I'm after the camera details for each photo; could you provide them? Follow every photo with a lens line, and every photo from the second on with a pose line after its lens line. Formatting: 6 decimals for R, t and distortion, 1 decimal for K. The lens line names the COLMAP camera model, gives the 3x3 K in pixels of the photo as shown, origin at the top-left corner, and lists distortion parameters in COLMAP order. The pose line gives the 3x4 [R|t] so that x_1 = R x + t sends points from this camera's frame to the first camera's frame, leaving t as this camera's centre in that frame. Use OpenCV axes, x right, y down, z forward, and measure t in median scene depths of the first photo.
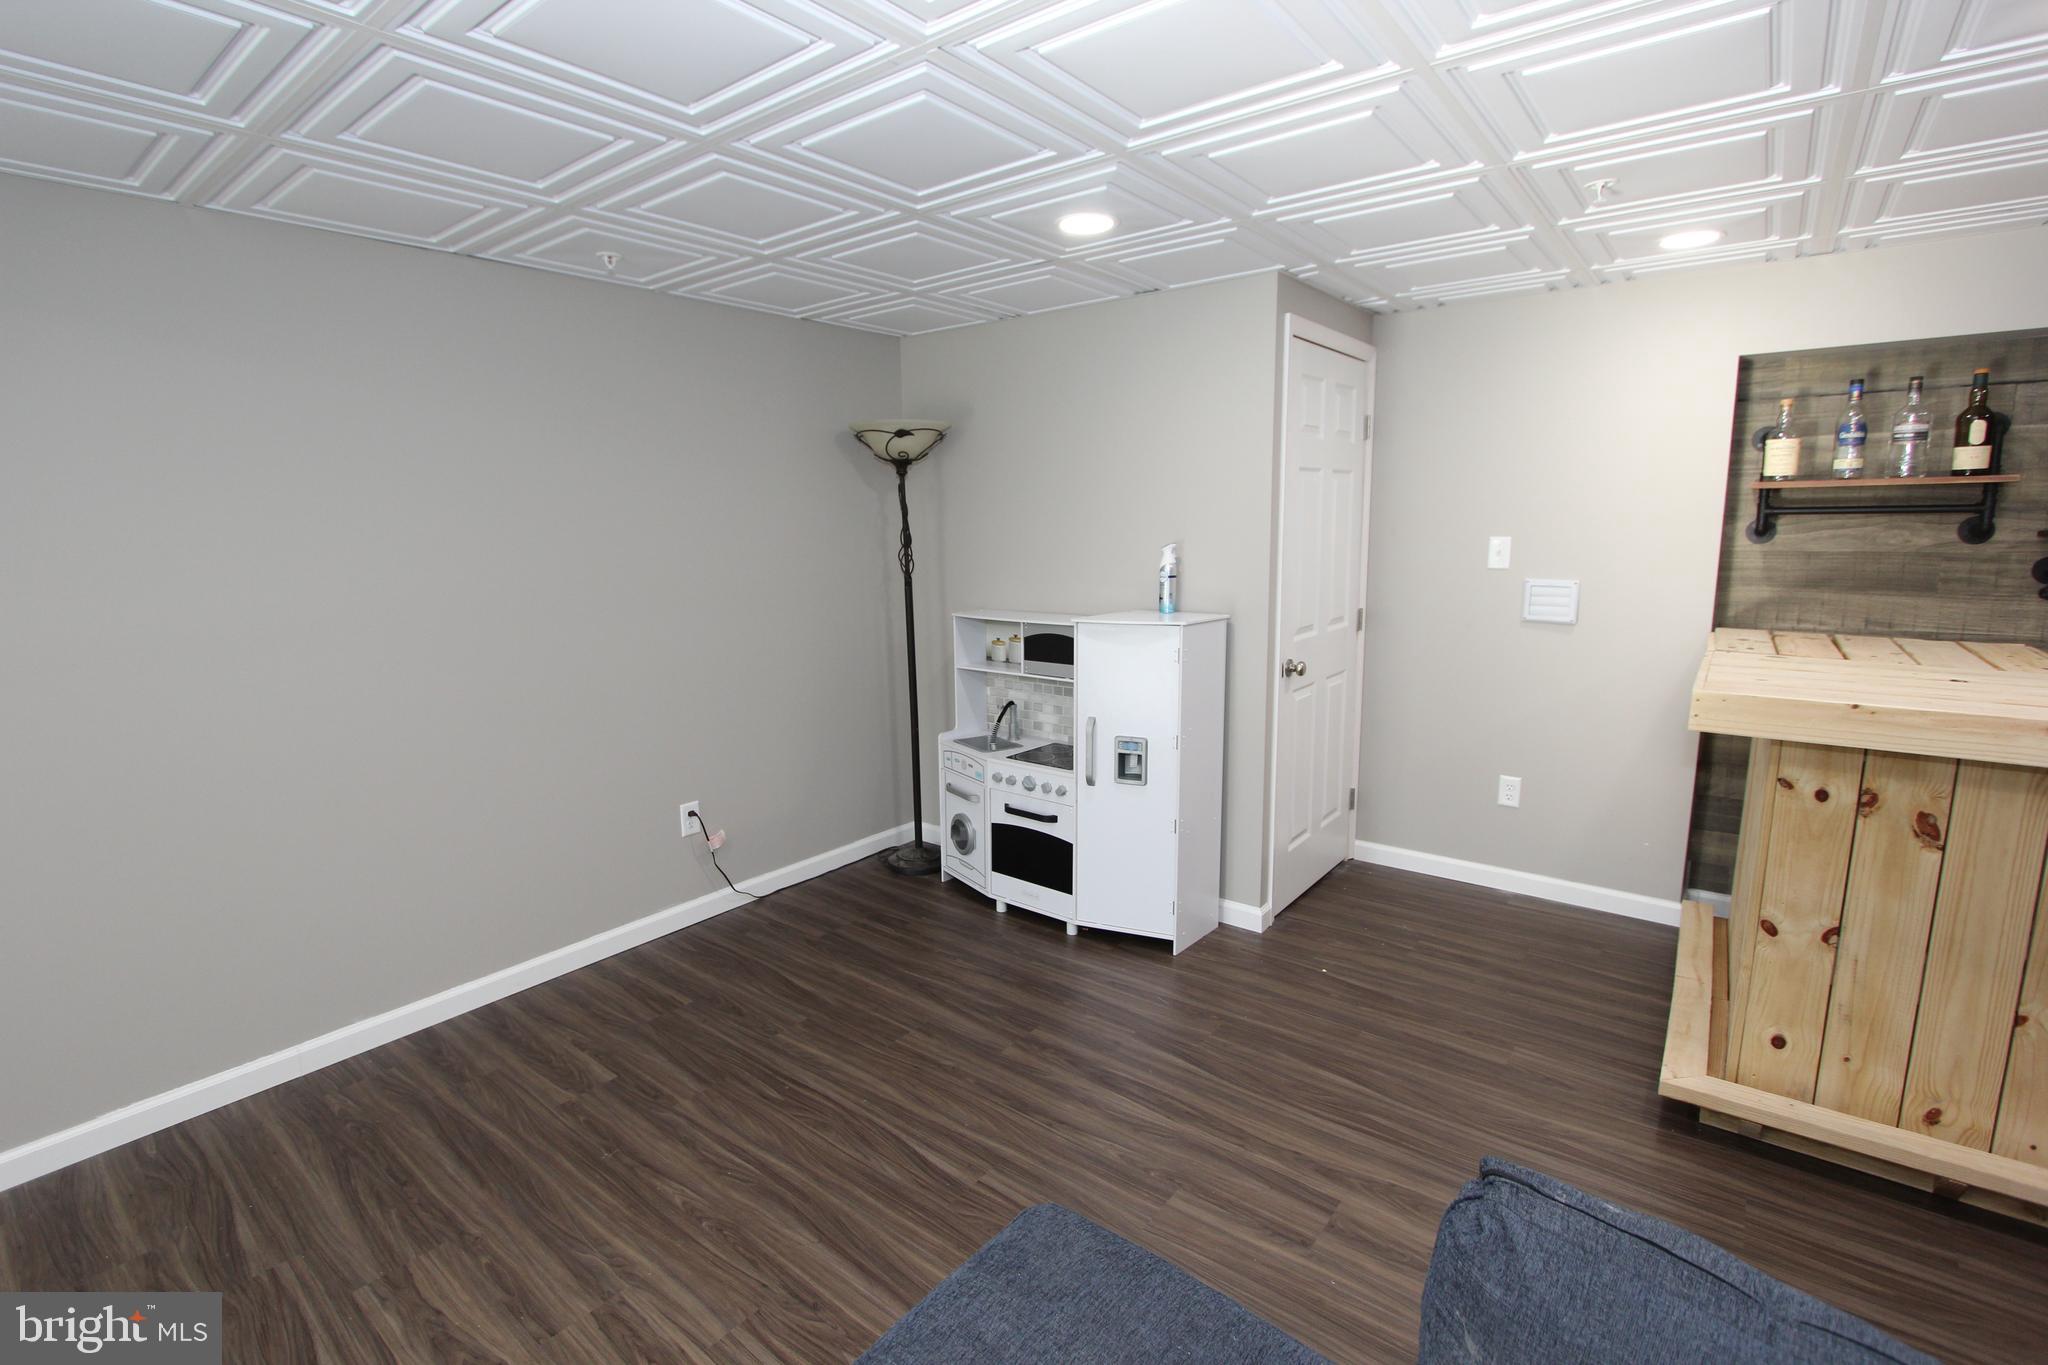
lens RADIAL K [[947.9, 0, 1011.2], [0, 947.9, 682.9], [0, 0, 1]] dist [-0.020439, 0.003256]
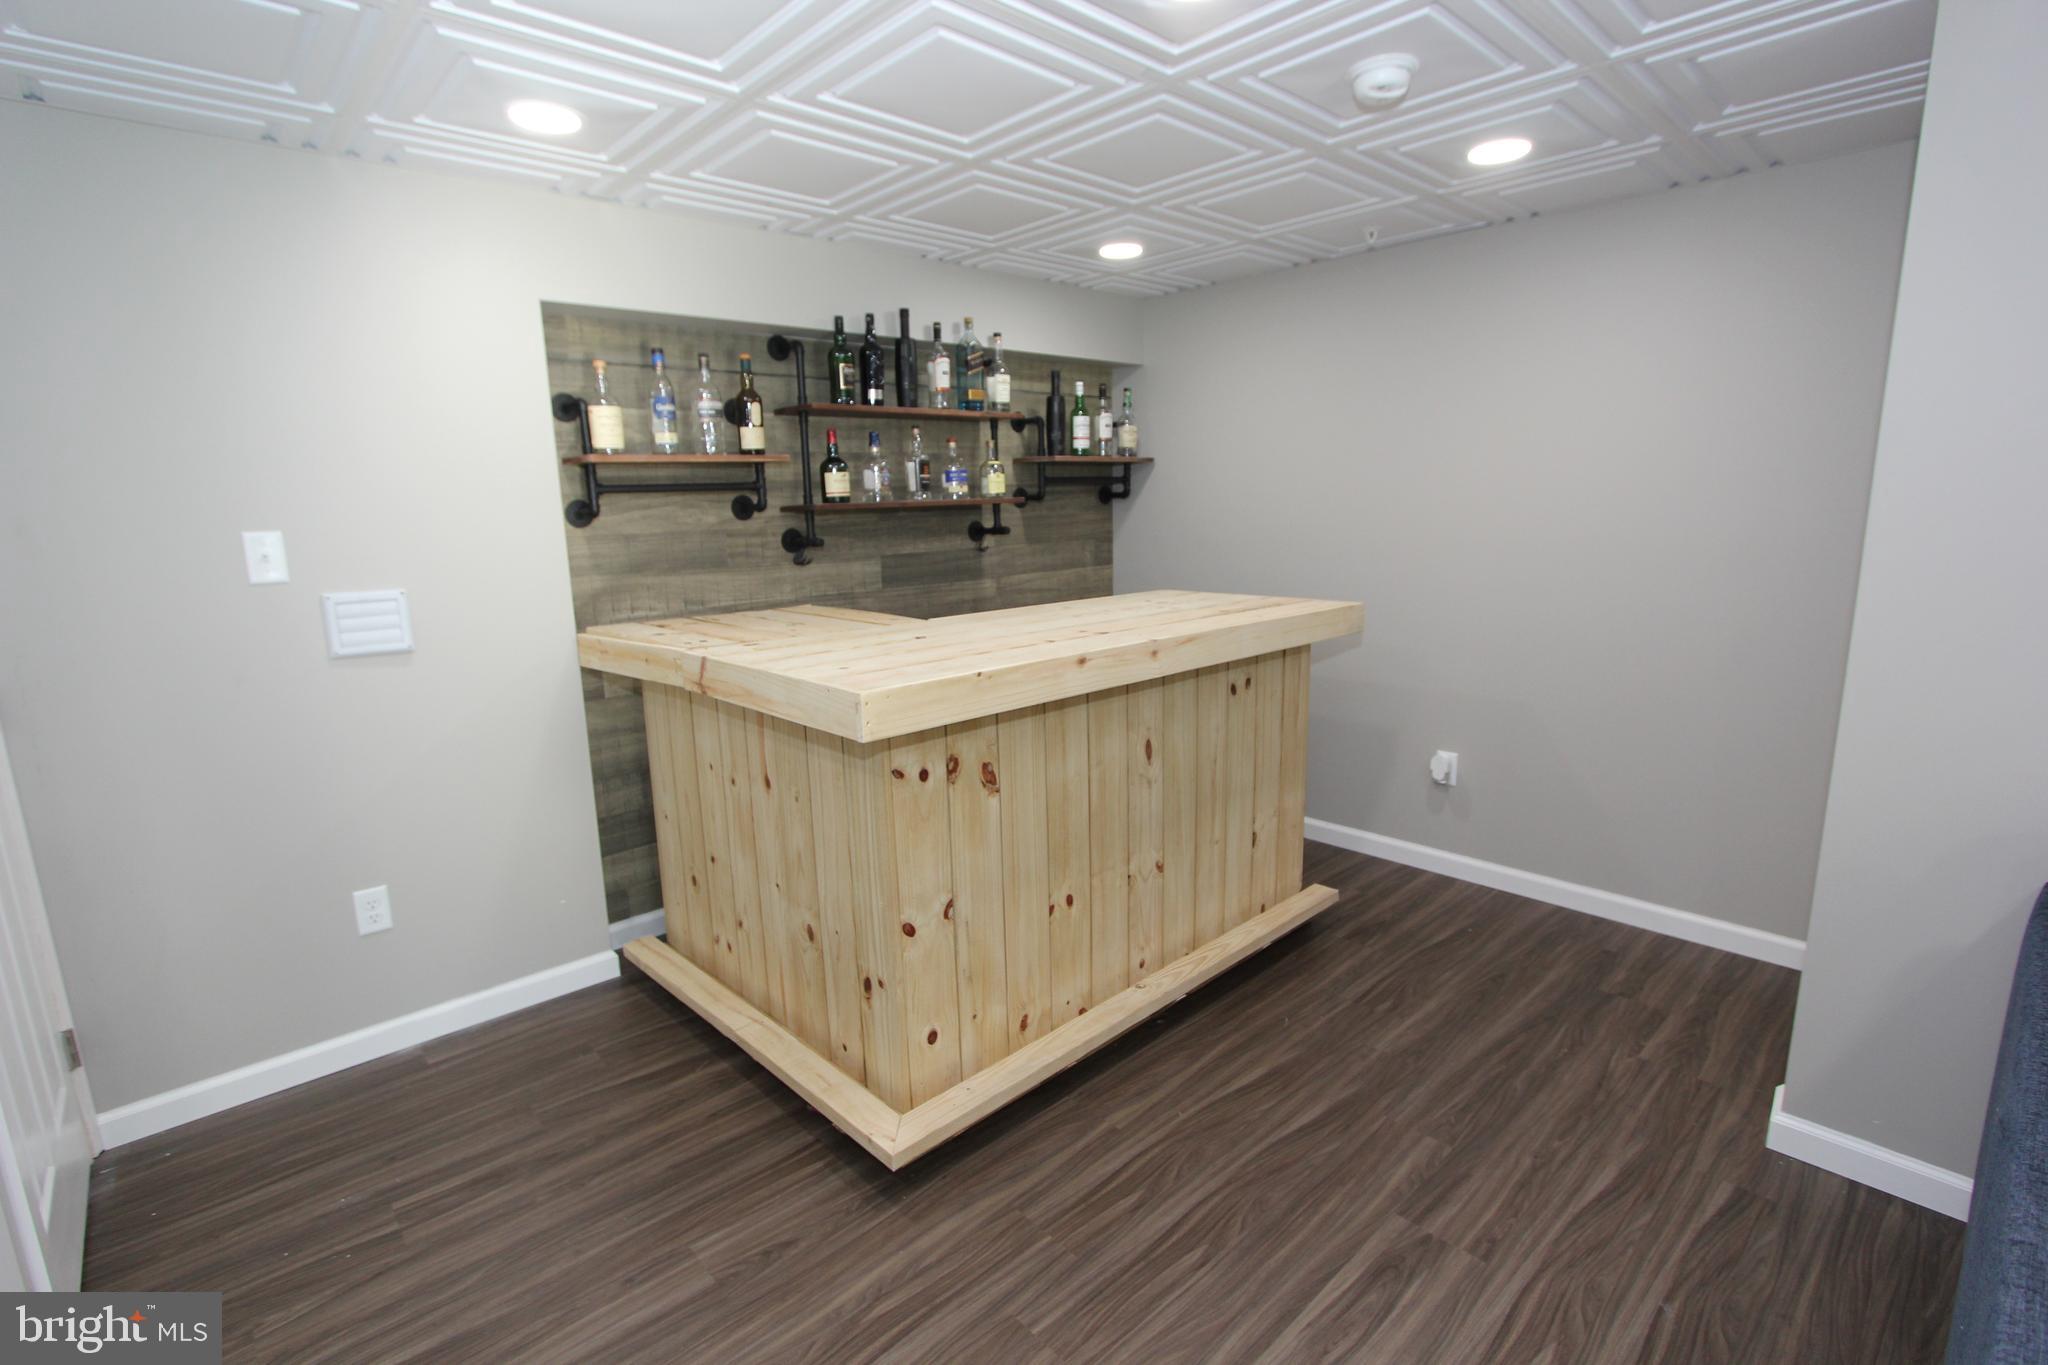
lens RADIAL K [[947.9, 0, 1015.5], [0, 947.9, 685.8], [0, 0, 1]] dist [-0.020439, 0.003256]
pose [[0.158028, -0.181572, 0.970597, -0.022281], [0.190536, 0.970082, 0.150453, -0.065691], [-0.968877, 0.161158, 0.187896, 0.501841]]
